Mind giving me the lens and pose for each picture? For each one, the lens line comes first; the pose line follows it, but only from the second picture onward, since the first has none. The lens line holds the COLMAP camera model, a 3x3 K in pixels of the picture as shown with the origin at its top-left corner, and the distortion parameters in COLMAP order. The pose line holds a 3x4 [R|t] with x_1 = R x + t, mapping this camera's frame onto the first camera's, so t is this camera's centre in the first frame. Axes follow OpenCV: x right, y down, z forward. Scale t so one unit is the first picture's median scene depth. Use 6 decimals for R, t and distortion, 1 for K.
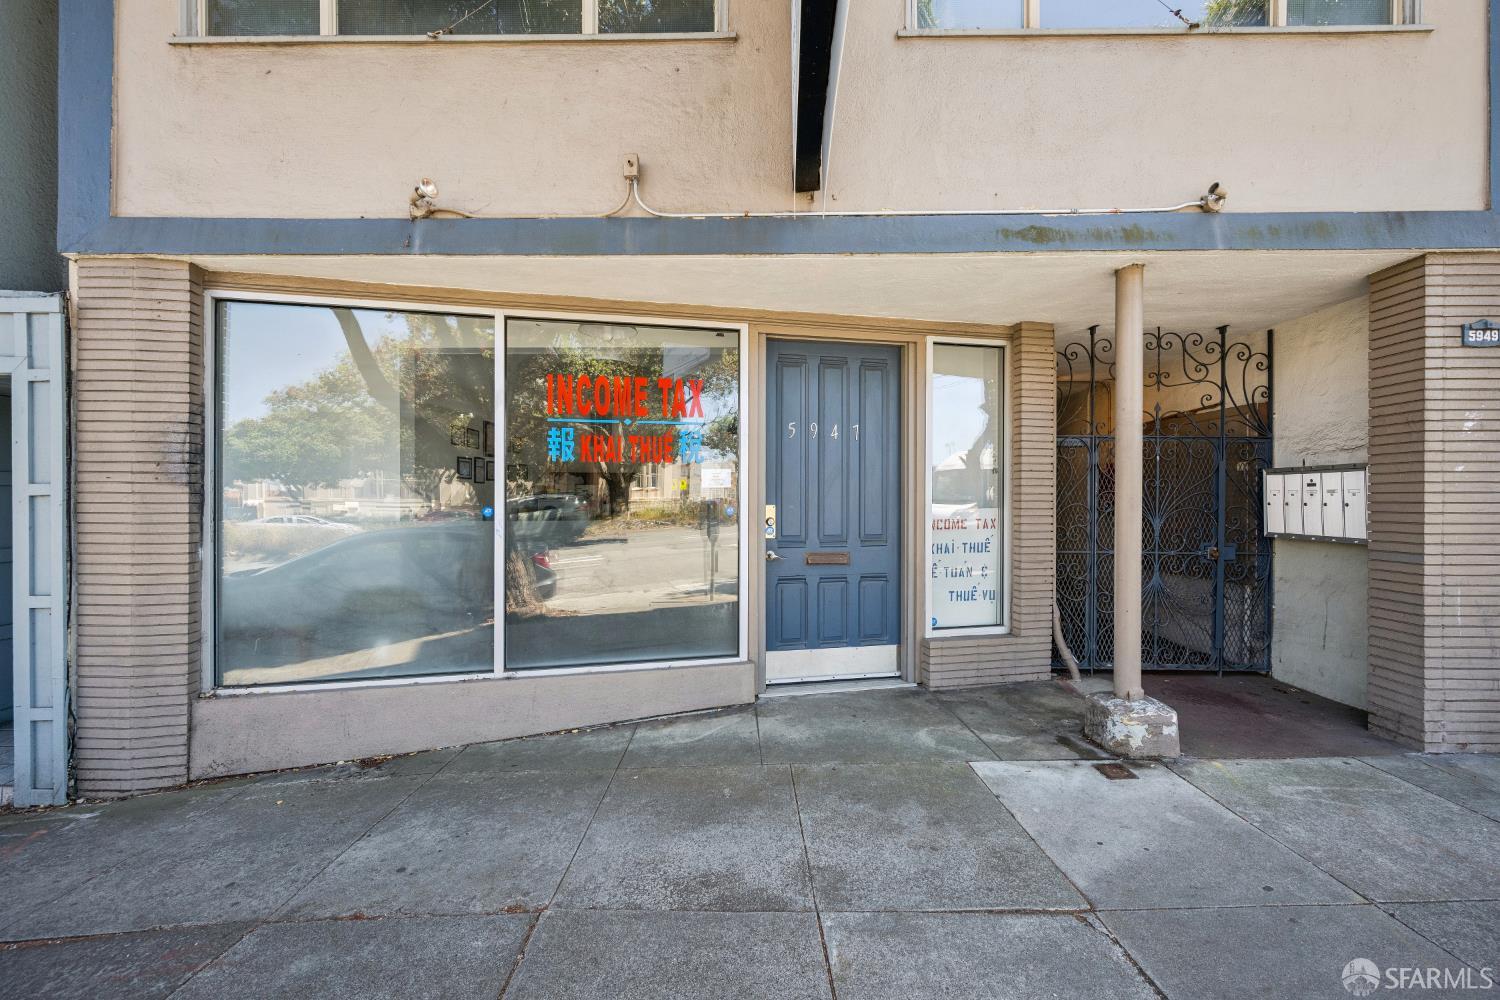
lens RADIAL K [[588.5, 0, 745.7], [0, 588.5, 507.9], [0, 0, 1]] dist [-0.007647, 0.000310]
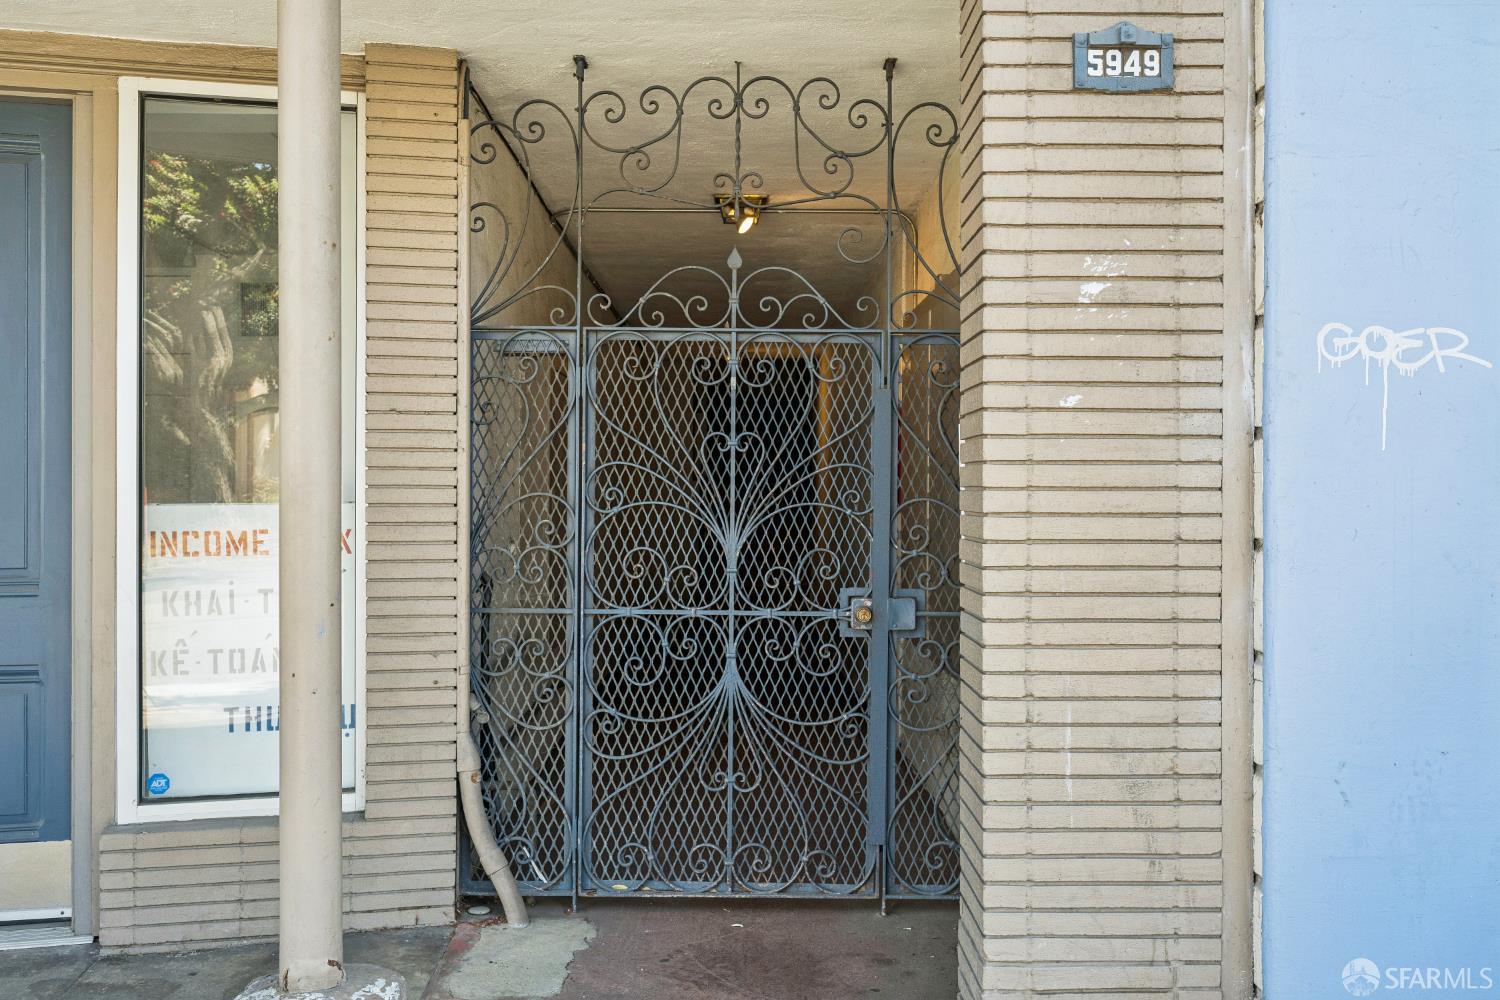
lens RADIAL K [[1293.6, 0, 749.9], [0, 1293.6, 508.0], [0, 0, 1]] dist [-0.009436, -0.003784]
pose [[0.999331, 0.001713, 0.036536, 0.751076], [-0.001676, 0.999998, -0.001035, 0.004561], [-0.036537, 0.000973, 0.999332, 0.104308]]
